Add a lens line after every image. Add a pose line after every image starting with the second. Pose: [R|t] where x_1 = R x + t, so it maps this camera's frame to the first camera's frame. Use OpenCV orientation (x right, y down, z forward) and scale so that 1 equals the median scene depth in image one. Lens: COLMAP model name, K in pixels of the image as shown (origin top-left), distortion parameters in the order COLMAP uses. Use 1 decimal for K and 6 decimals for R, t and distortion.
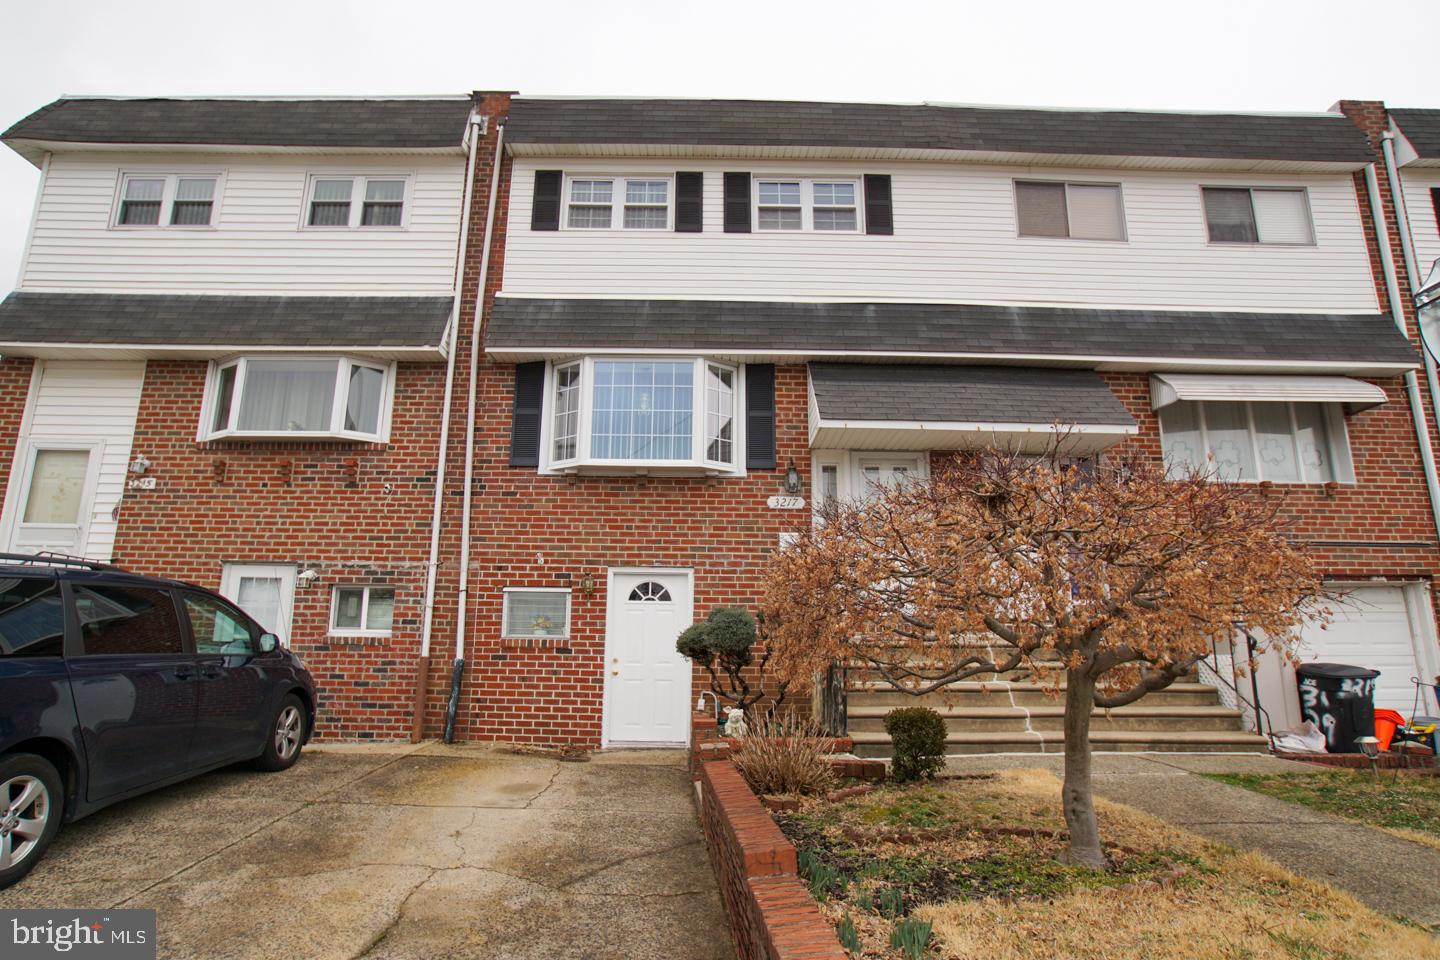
lens RADIAL K [[787.1, 0, 706.0], [0, 787.1, 488.2], [0, 0, 1]] dist [-0.062535, 0.033176]
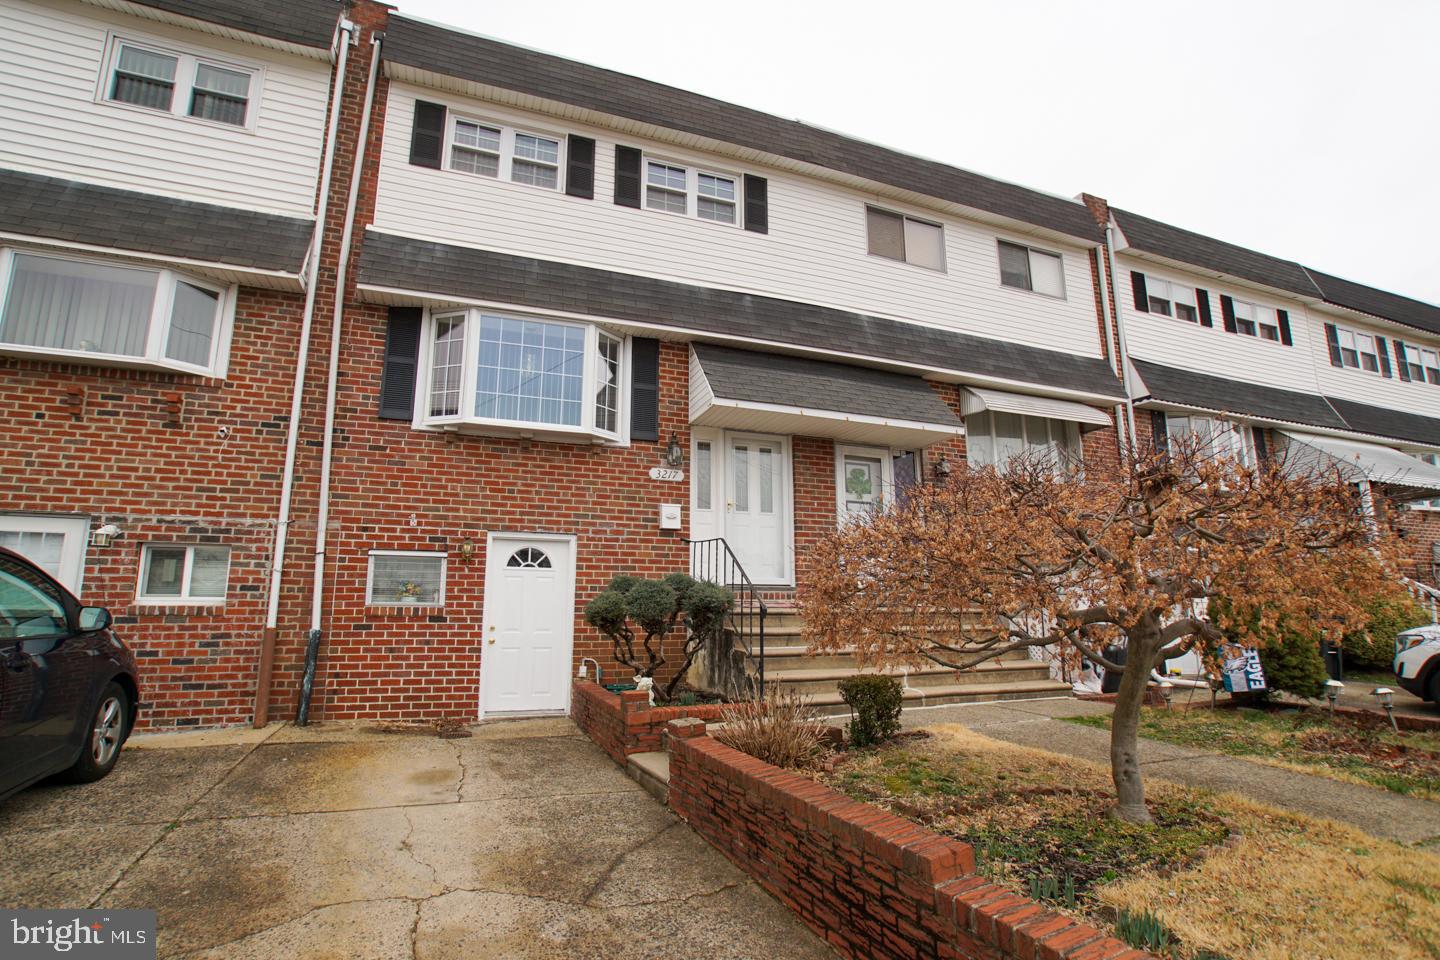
lens RADIAL K [[693.2, 0, 709.3], [0, 693.2, 490.3], [0, 0, 1]] dist [-0.063528, 0.028249]
pose [[0.939147, 0.049495, 0.339931, -0.154992], [-0.061523, 0.997800, 0.024689, 0.012680], [-0.337961, -0.044100, 0.940126, 0.120094]]
